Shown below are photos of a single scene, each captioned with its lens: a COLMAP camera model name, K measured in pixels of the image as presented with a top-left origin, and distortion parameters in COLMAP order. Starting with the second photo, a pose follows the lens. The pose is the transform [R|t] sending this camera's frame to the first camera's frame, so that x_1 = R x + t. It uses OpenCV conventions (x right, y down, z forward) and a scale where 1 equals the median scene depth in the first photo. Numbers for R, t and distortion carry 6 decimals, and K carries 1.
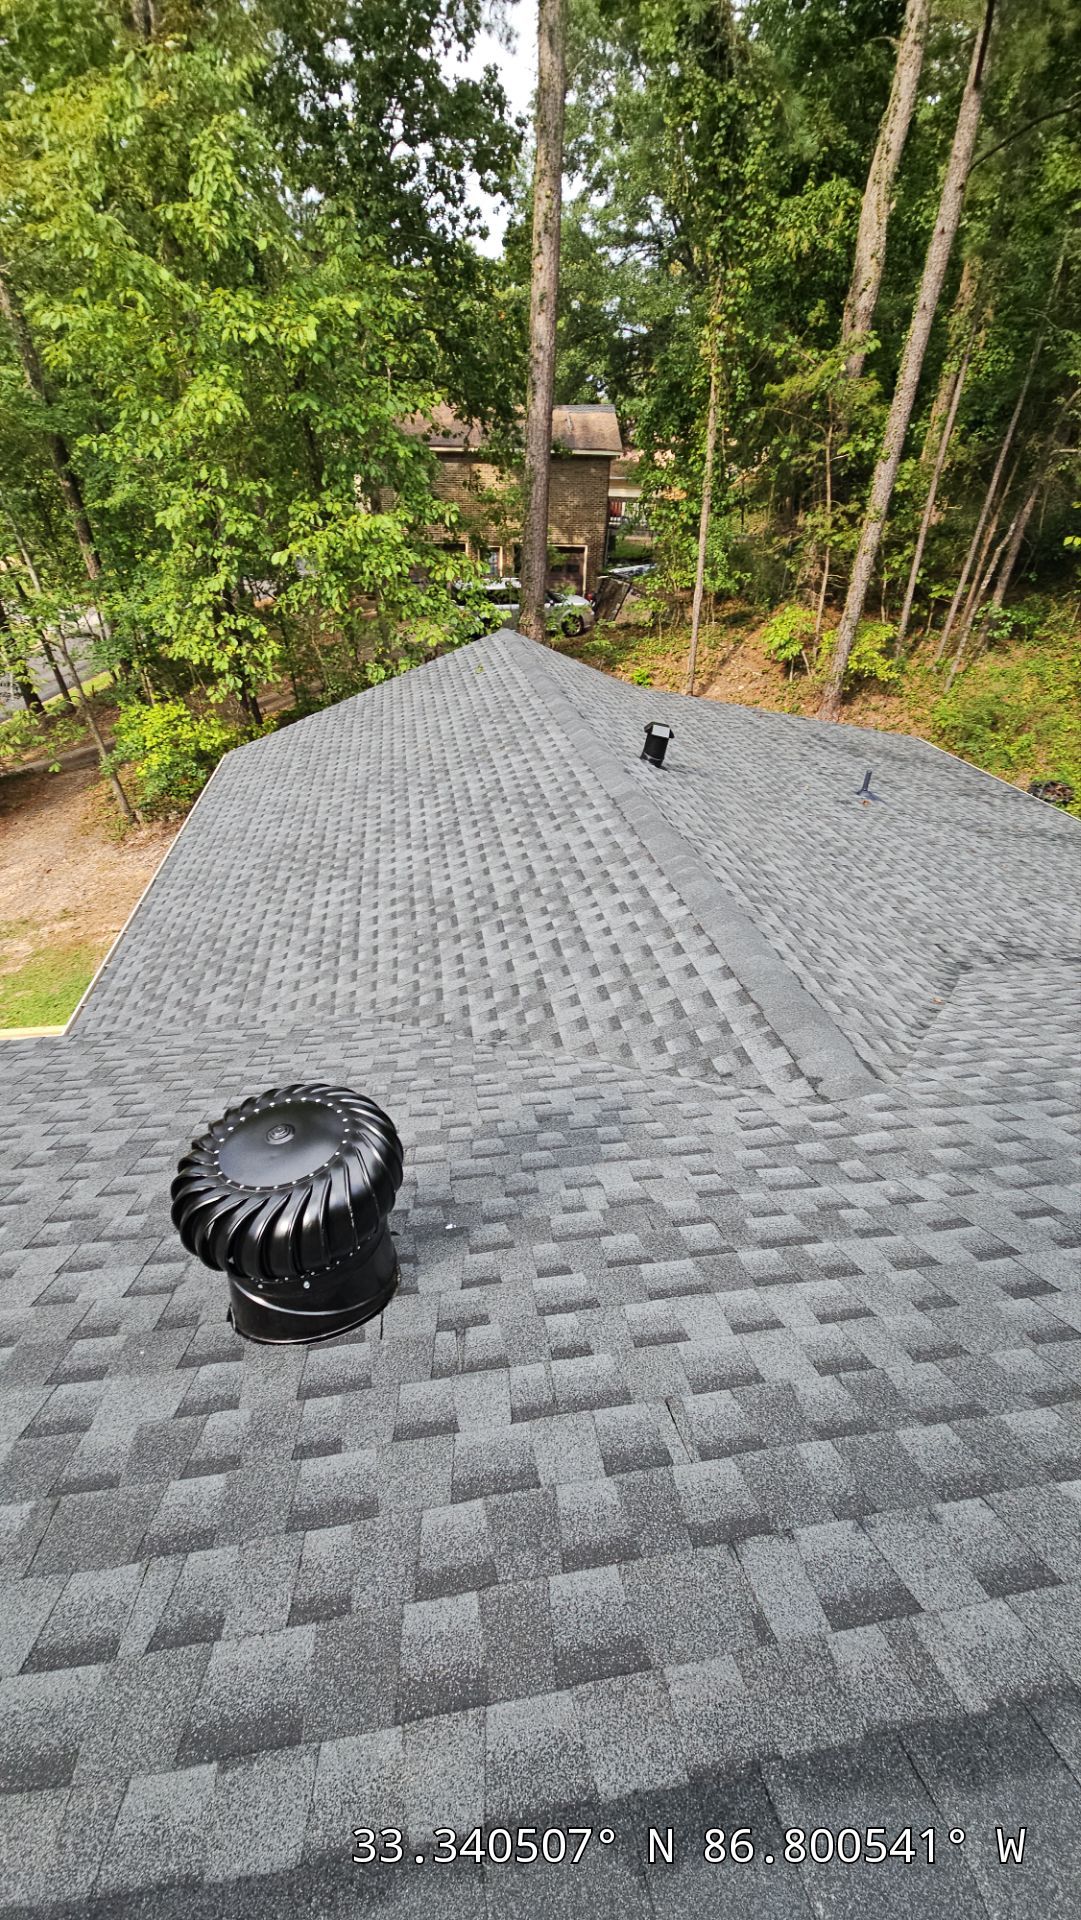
lens RADIAL K [[761.7, 0, 506.5], [0, 761.7, 965.1], [0, 0, 1]] dist [0.003149, -0.004672]
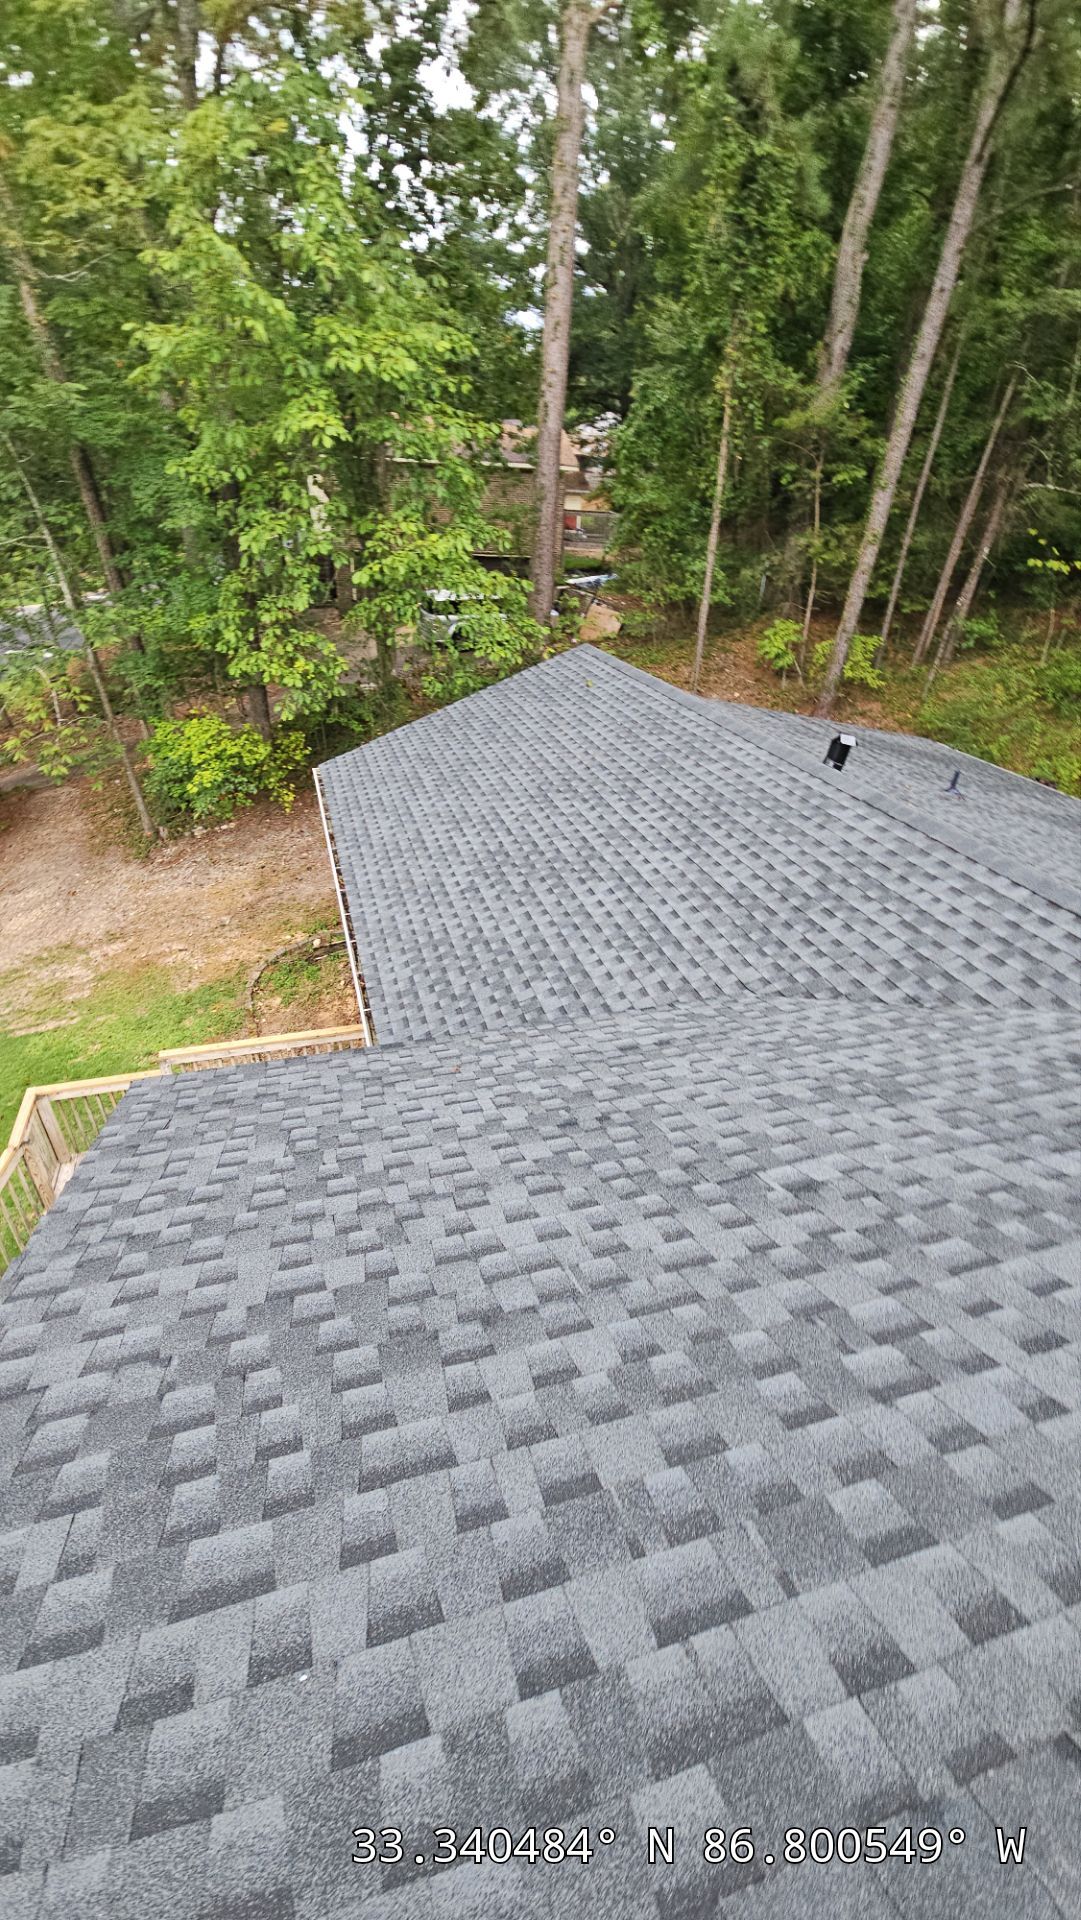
lens RADIAL K [[761.7, 0, 535.3], [0, 761.7, 960.7], [0, 0, 1]] dist [0.003149, -0.004672]
pose [[0.992473, -0.050151, 0.111726, -0.166400], [0.051681, 0.998605, -0.010838, 0.002962], [-0.111026, 0.016530, 0.993680, -0.026330]]
